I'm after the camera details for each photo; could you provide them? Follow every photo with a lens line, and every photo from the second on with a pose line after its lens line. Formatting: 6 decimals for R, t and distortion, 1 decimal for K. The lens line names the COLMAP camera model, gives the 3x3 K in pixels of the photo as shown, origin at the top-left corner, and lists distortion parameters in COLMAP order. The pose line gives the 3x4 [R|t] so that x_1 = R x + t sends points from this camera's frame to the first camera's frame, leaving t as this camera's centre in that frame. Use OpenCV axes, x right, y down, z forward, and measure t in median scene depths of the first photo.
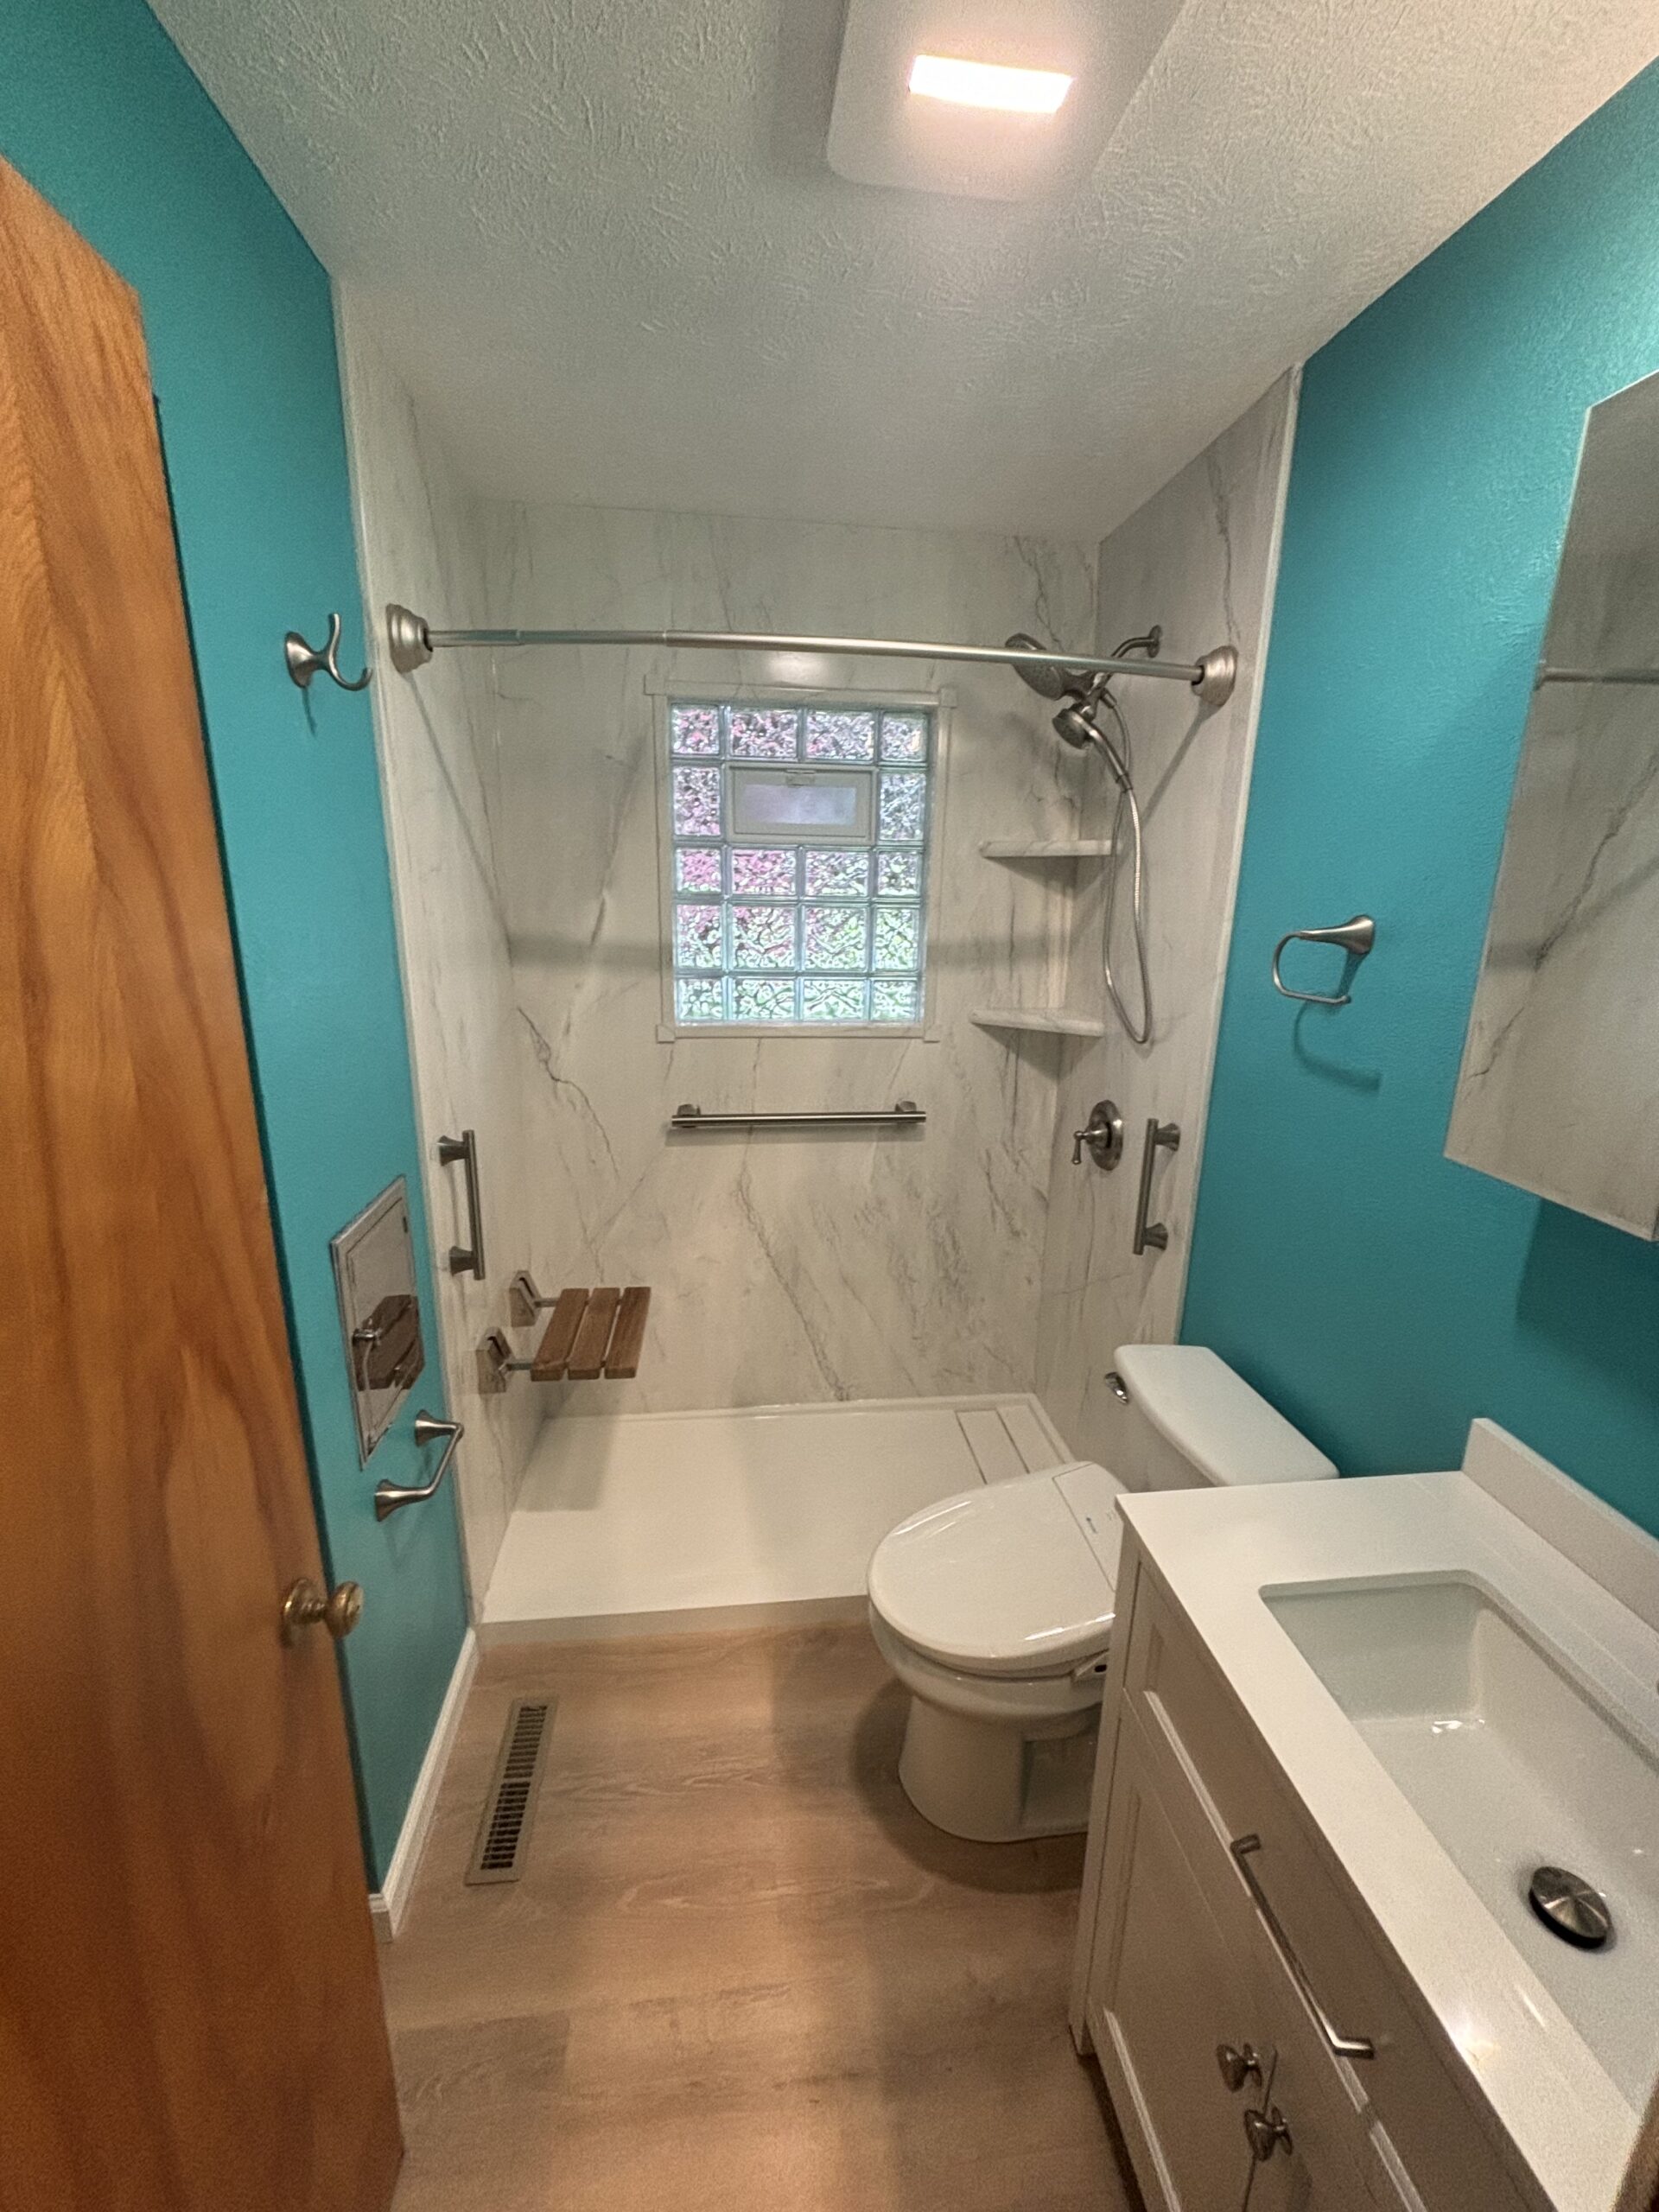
lens RADIAL K [[884.5, 0, 830.7], [0, 884.5, 1102.7], [0, 0, 1]] dist [-0.003946, 0.000318]
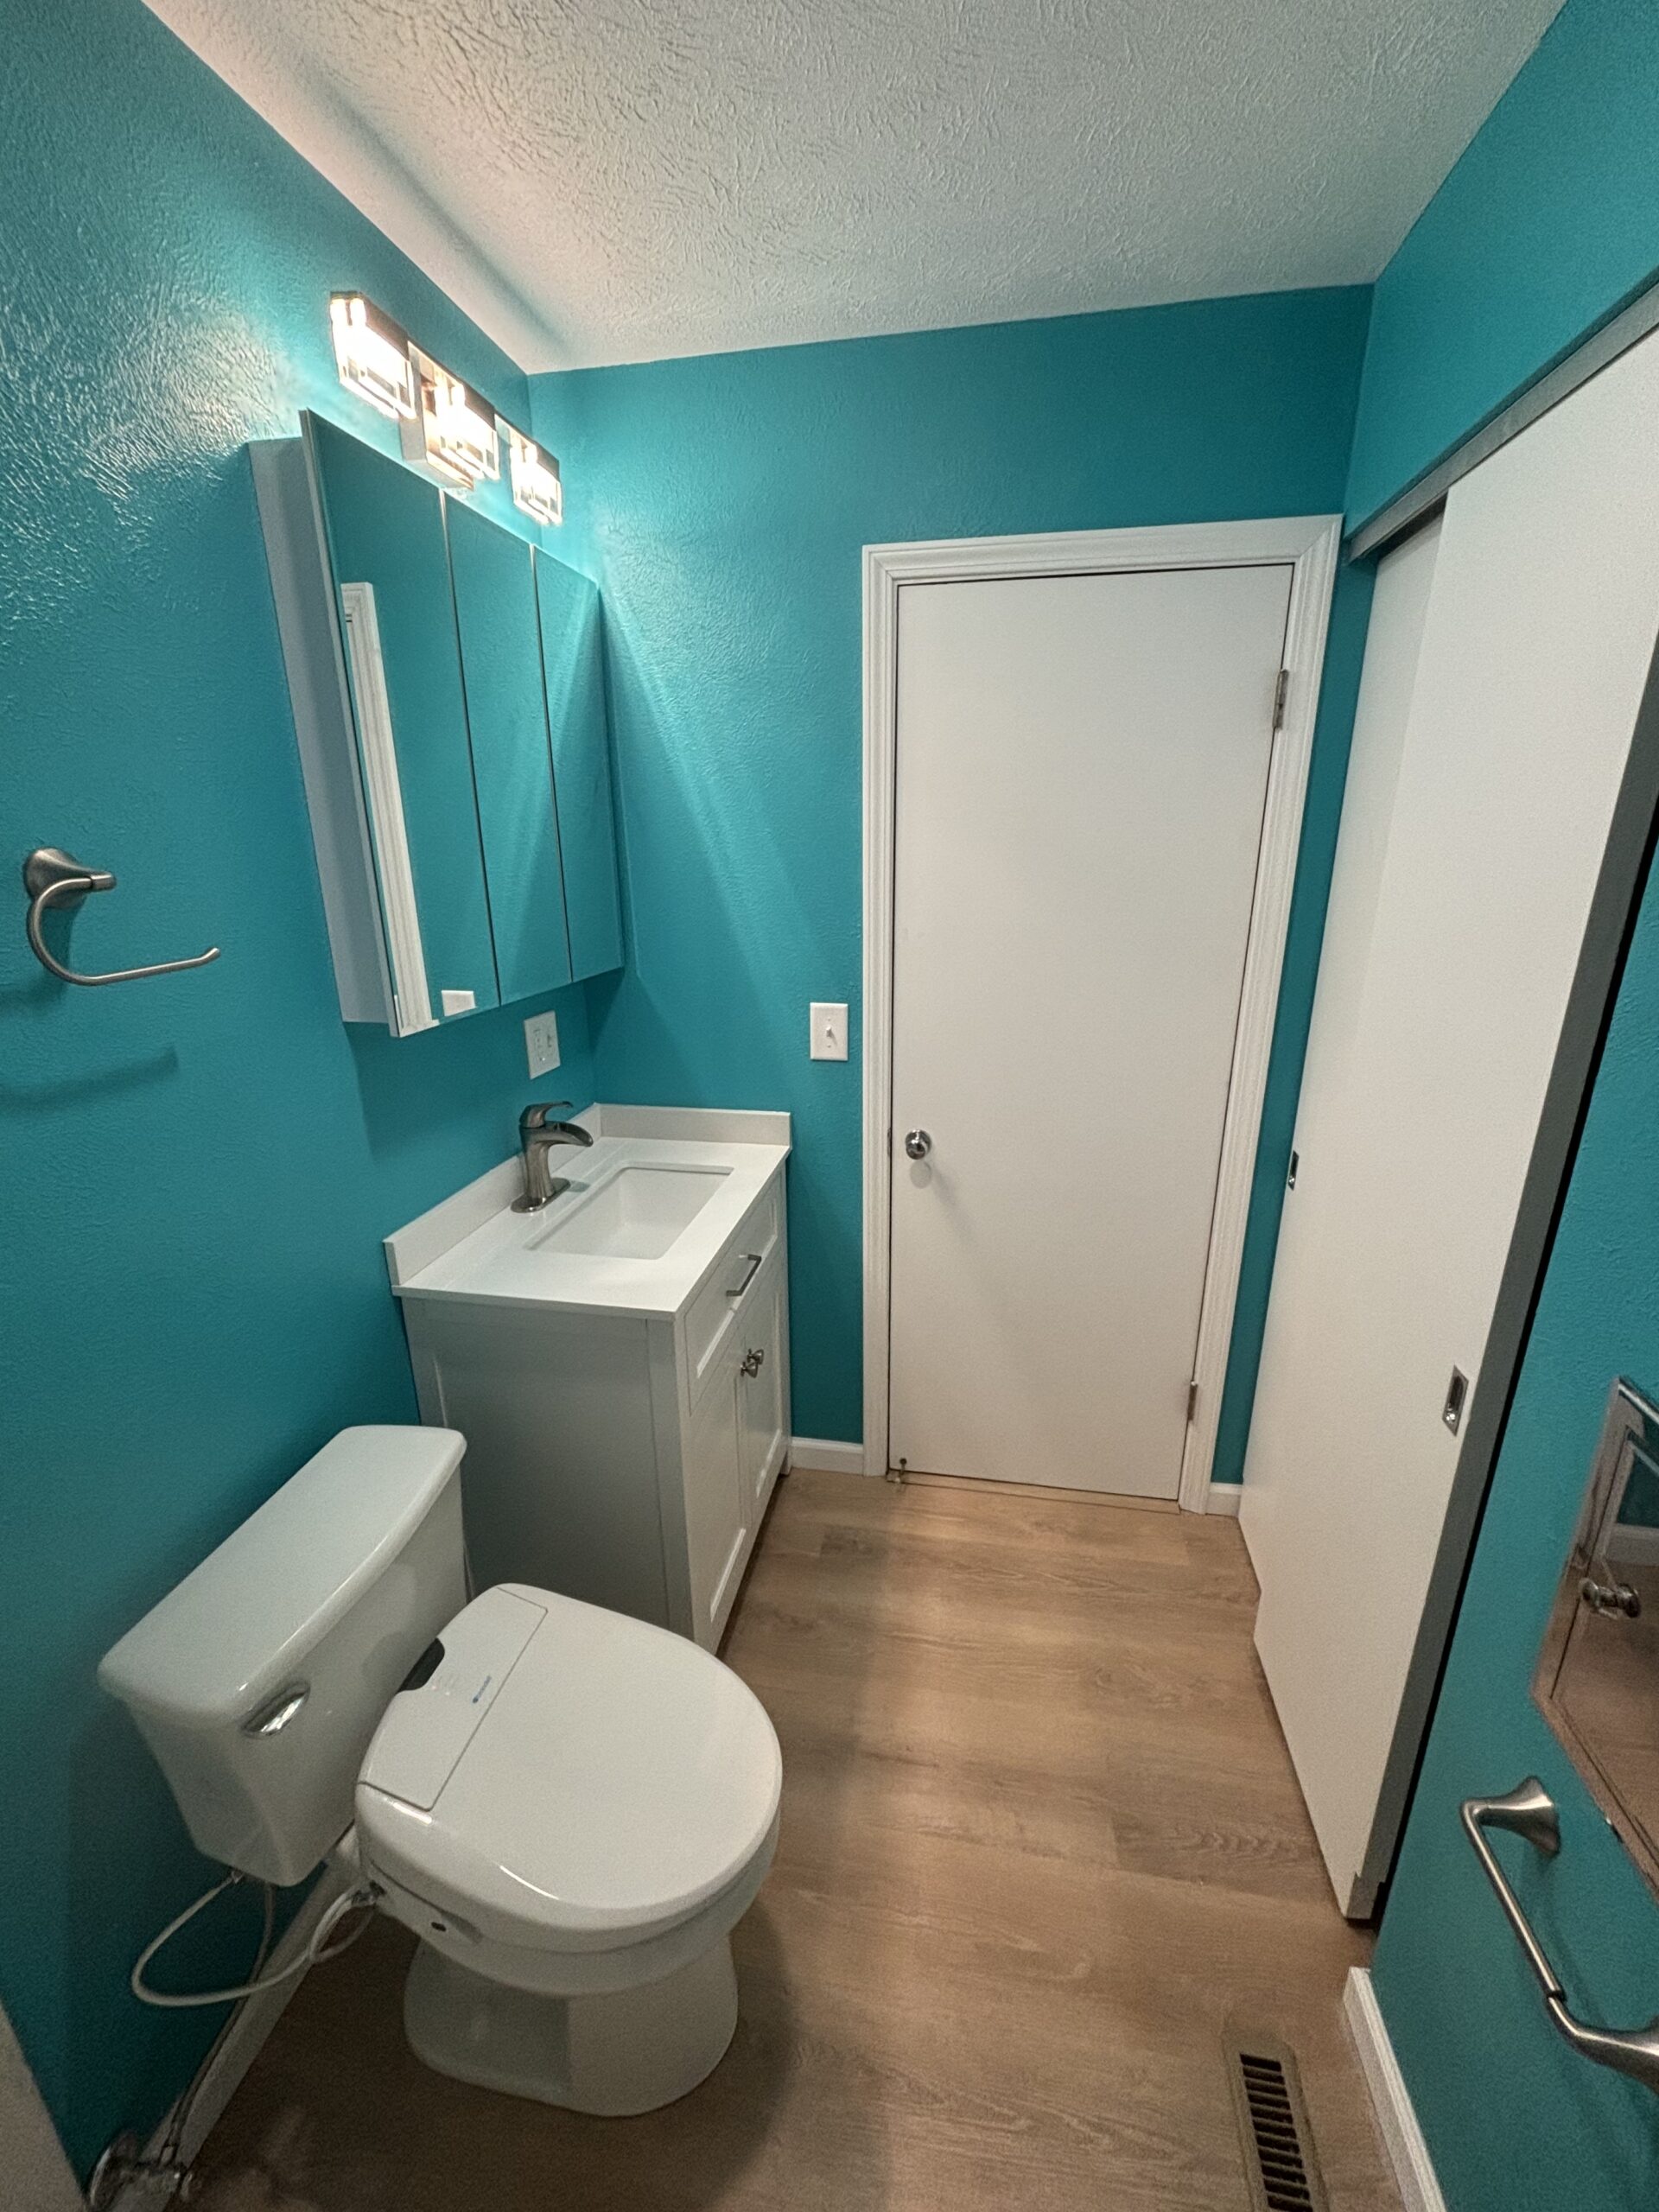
lens RADIAL K [[884.5, 0, 834.0], [0, 884.5, 1115.3], [0, 0, 1]] dist [-0.003946, 0.000318]
pose [[-0.957834, -0.083645, 0.274879, -0.161792], [0.070002, 0.859923, 0.505601, -0.307366], [-0.278666, 0.503523, -0.817808, 1.359086]]
